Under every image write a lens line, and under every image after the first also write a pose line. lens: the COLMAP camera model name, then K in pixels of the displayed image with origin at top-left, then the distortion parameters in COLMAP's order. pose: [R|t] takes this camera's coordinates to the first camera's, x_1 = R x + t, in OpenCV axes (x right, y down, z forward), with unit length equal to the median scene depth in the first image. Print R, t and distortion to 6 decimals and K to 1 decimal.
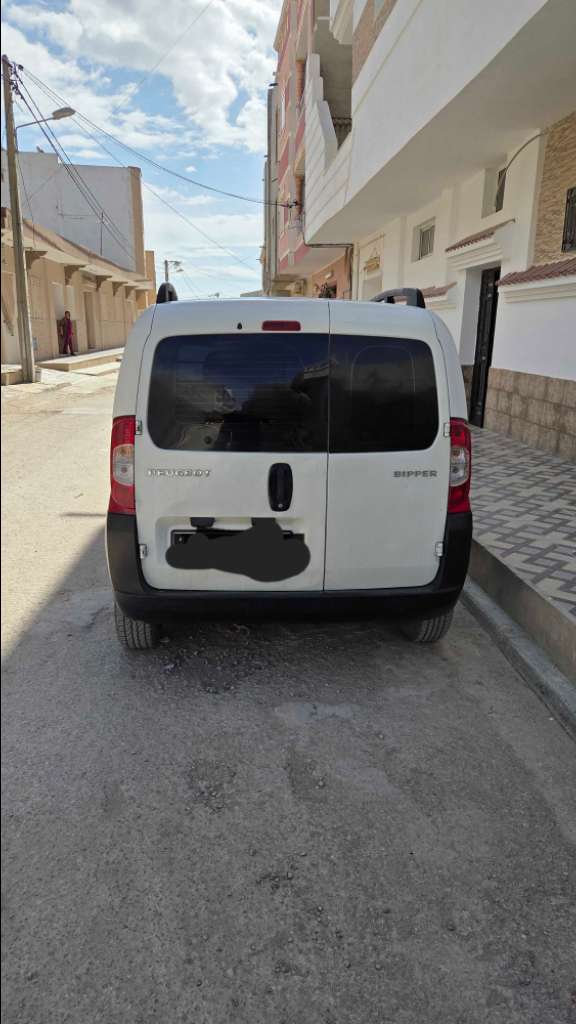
lens RADIAL K [[717.0, 0, 288.0], [0, 717.0, 512.0], [0, 0, 1]] dist [0.091553, -0.078386]
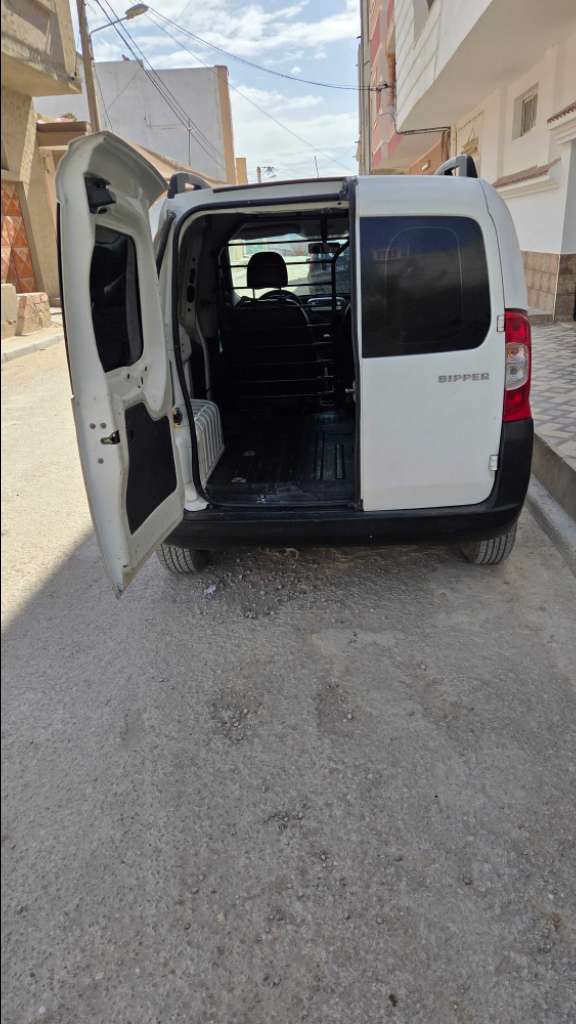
lens RADIAL K [[717.0, 0, 288.0], [0, 717.0, 512.0], [0, 0, 1]] dist [0.091553, -0.078386]
pose [[0.989733, -0.017315, -0.141874, 0.106944], [0.033625, 0.992983, 0.113377, 0.003057], [0.138915, -0.116984, 0.983370, 0.103605]]
